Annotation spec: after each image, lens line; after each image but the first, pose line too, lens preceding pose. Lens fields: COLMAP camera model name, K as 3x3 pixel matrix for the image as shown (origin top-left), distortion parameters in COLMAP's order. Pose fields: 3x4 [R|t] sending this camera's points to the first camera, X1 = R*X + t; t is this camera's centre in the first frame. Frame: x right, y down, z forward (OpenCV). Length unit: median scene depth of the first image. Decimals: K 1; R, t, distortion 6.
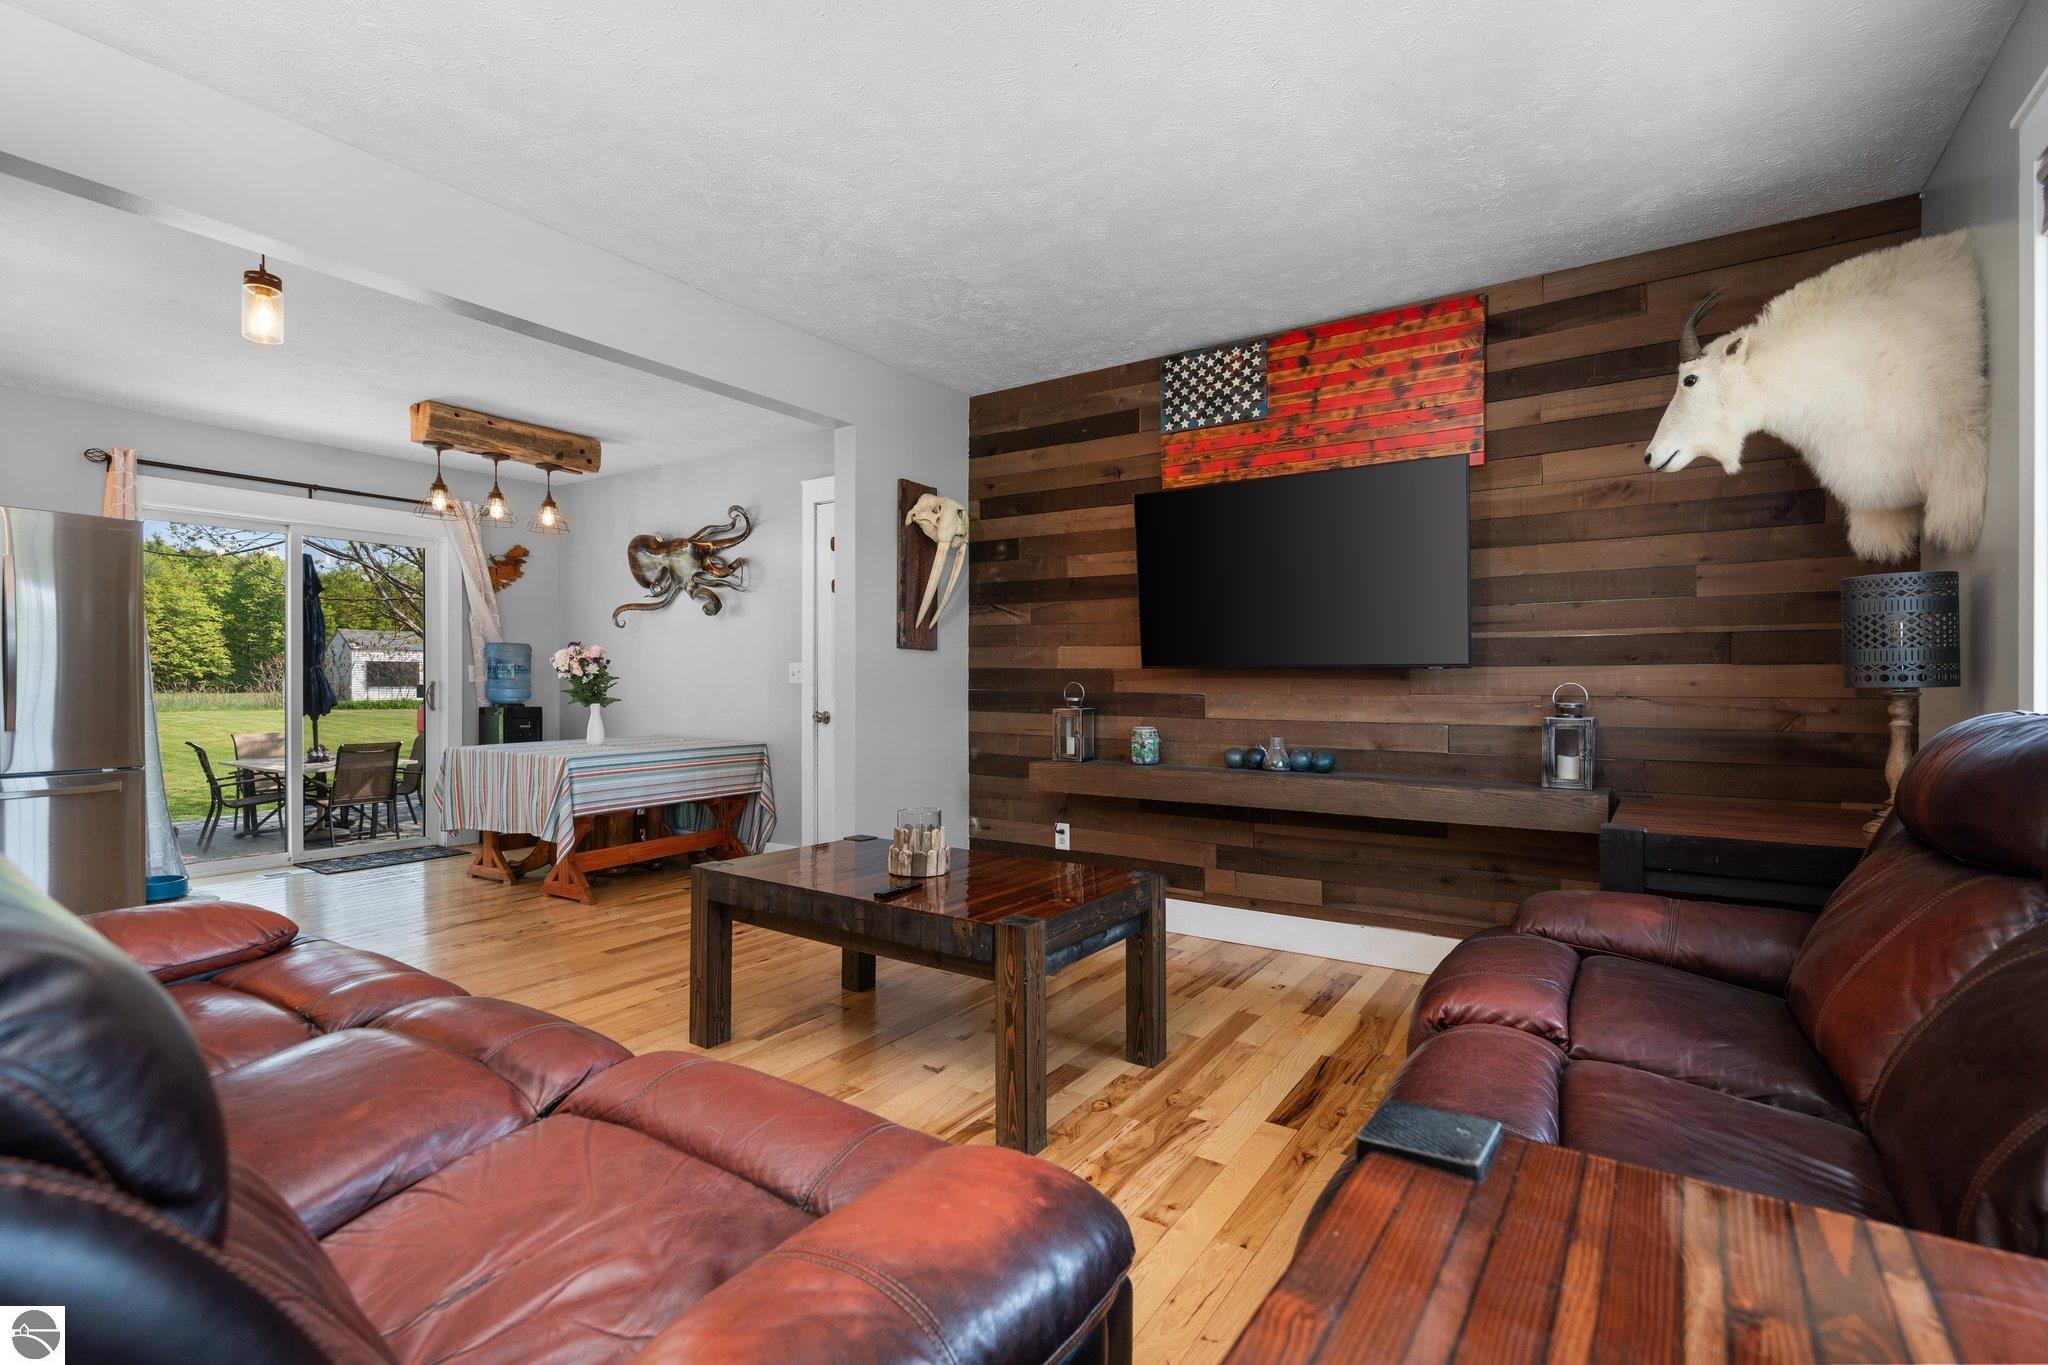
lens RADIAL K [[930.1, 0, 1010.1], [0, 930.1, 684.8], [0, 0, 1]] dist [0.004573, -0.001788]
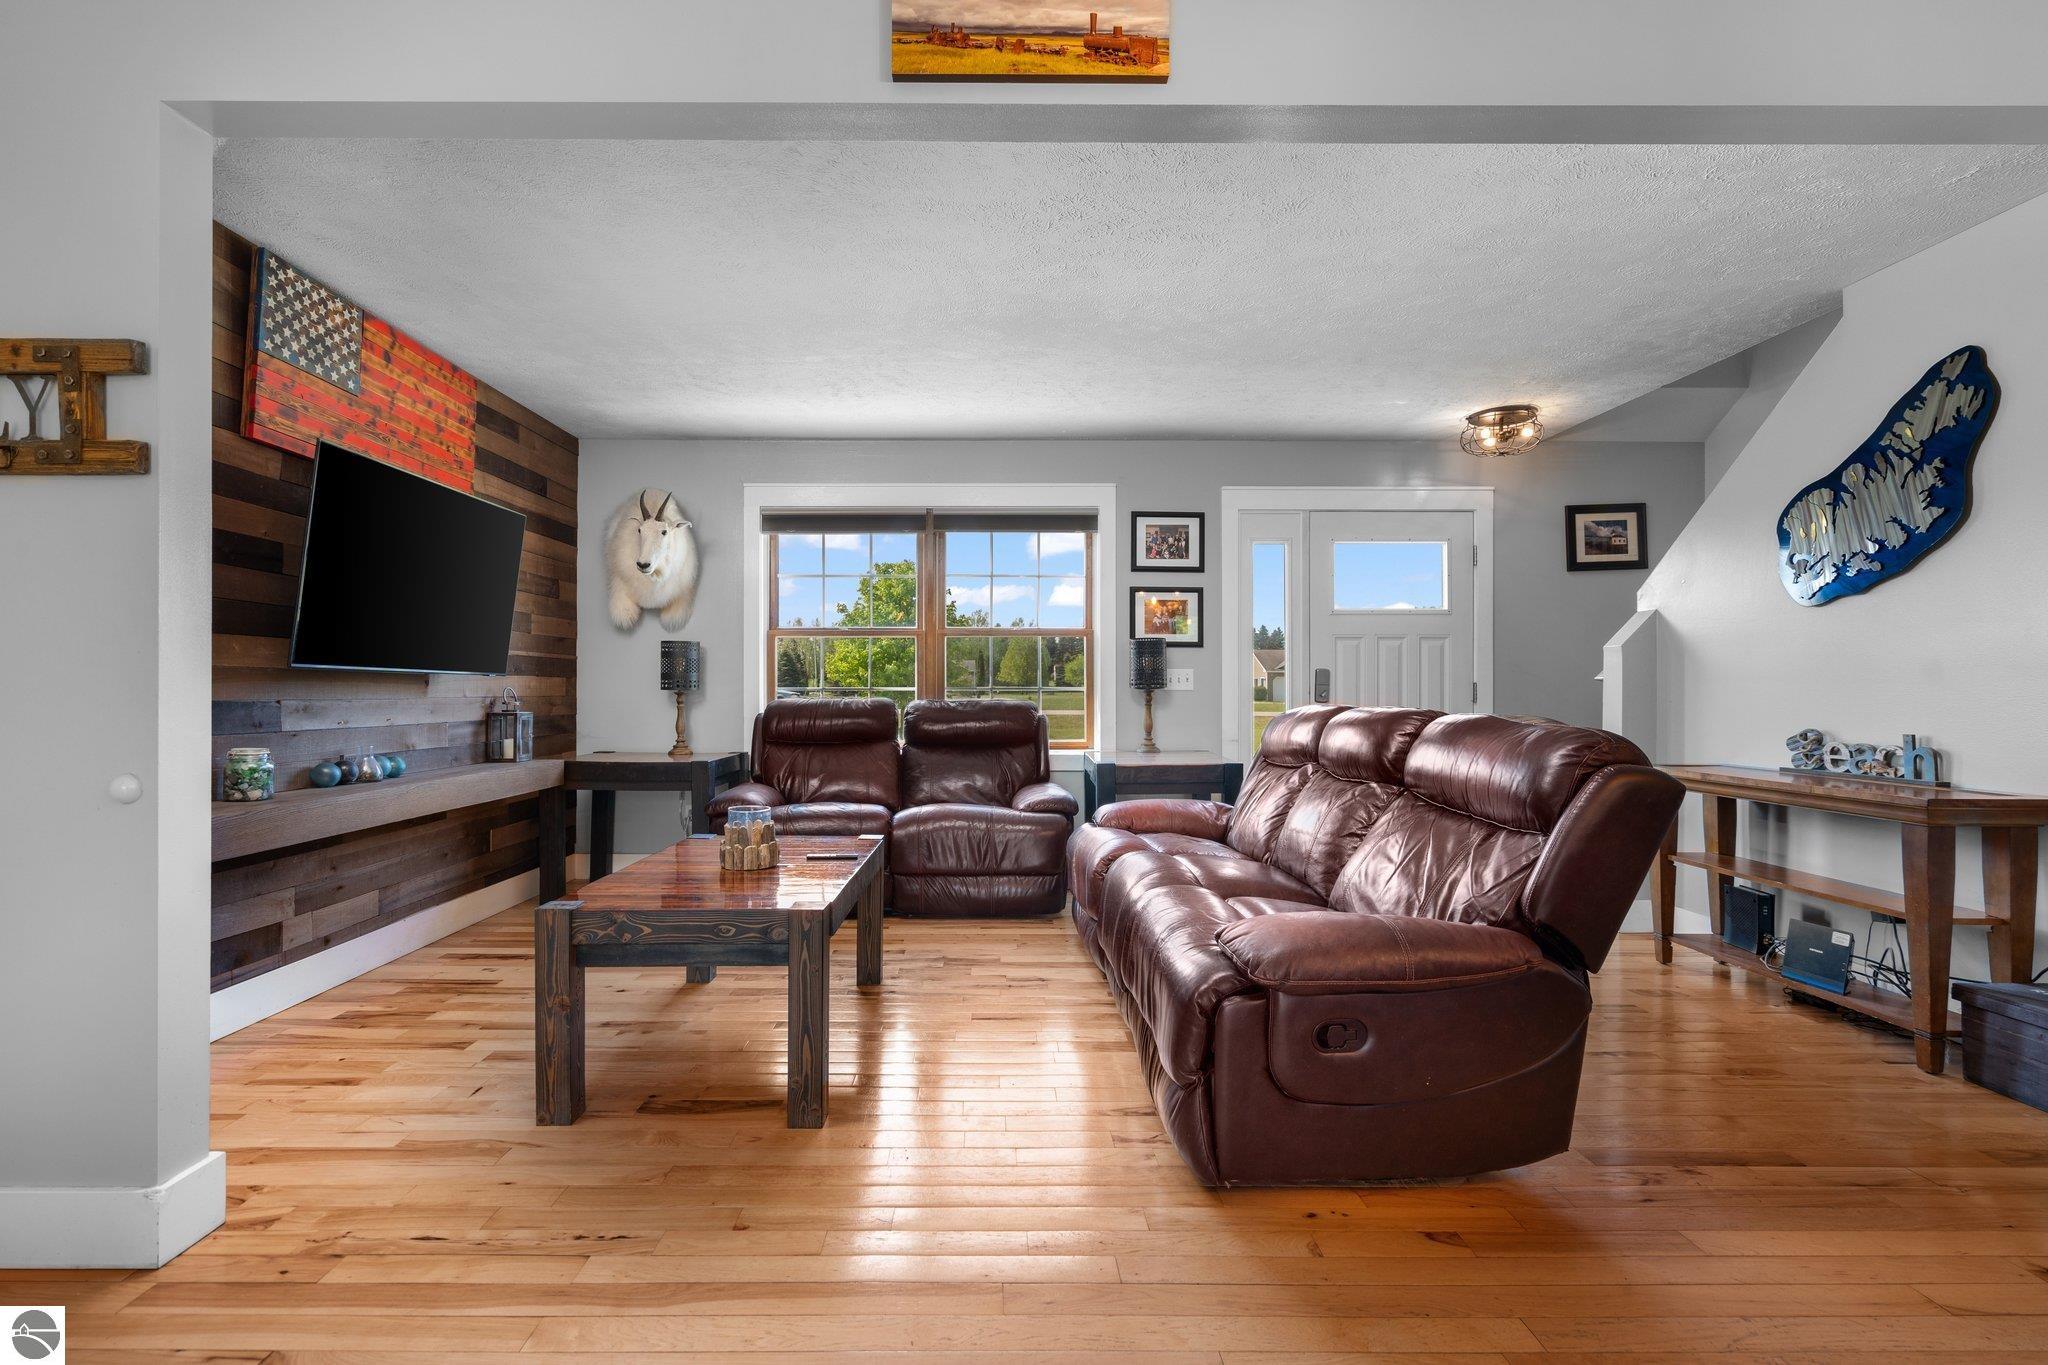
lens RADIAL K [[930.1, 0, 981.4], [0, 930.1, 685.8], [0, 0, 1]] dist [0.004573, -0.001788]
pose [[-0.558453, 0.000094, 0.829536, -0.732185], [-0.001235, 0.999999, -0.000945, -0.002558], [-0.829535, -0.001553, -0.558452, 0.894157]]
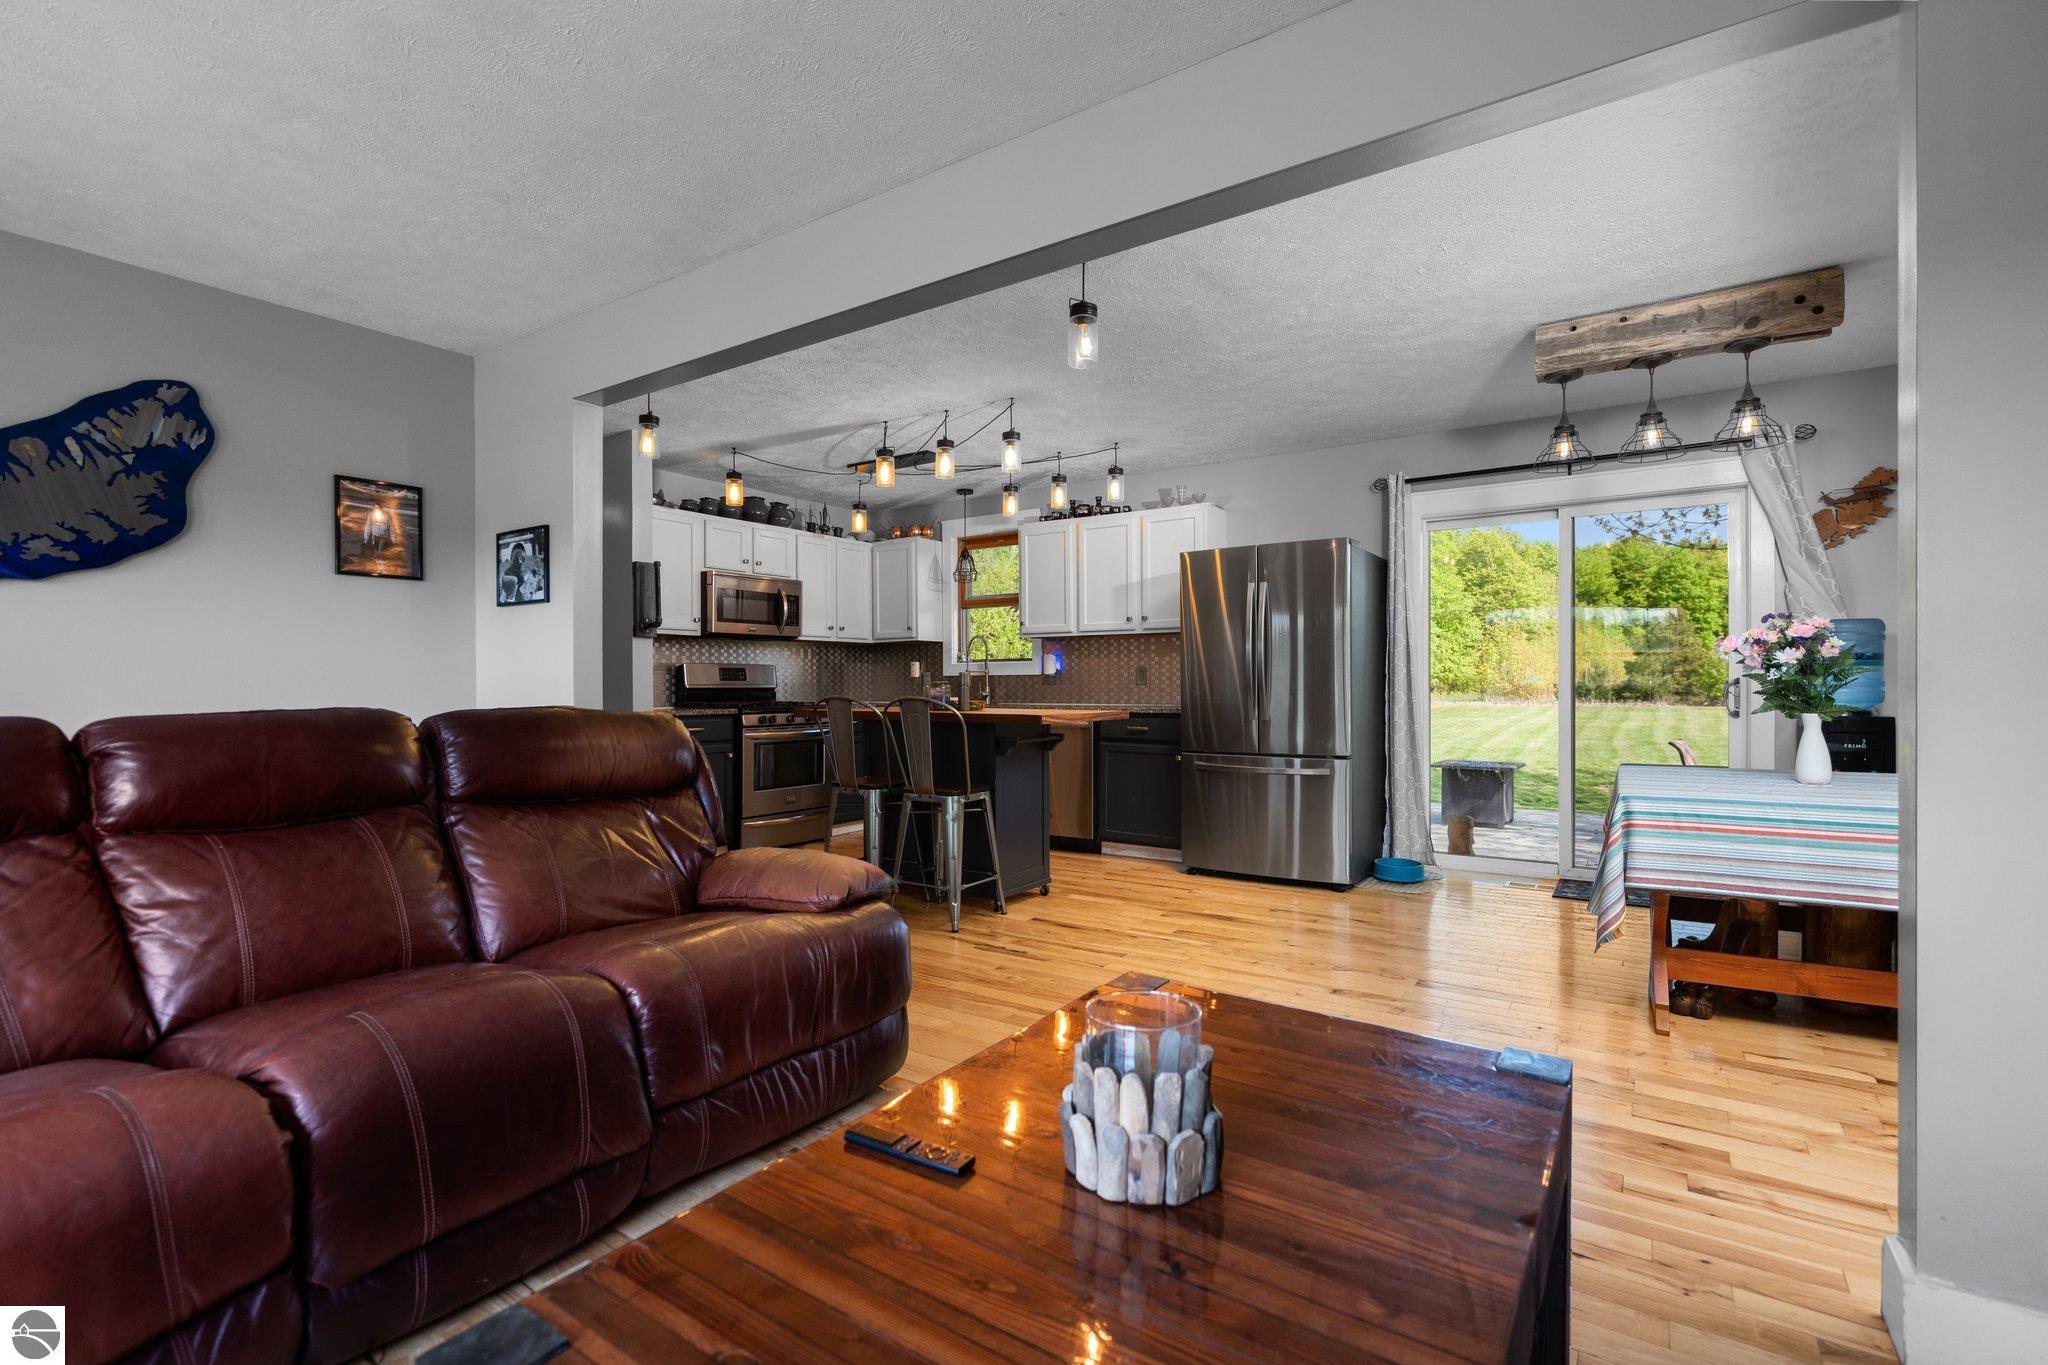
lens RADIAL K [[930.1, 0, 1024.6], [0, 930.1, 688.2], [0, 0, 1]] dist [0.004573, -0.001788]
pose [[0.006806, 0.005397, -0.999962, 0.188397], [0.002185, 0.999983, 0.005412, -0.000565], [0.999974, -0.002222, 0.006794, 0.615327]]
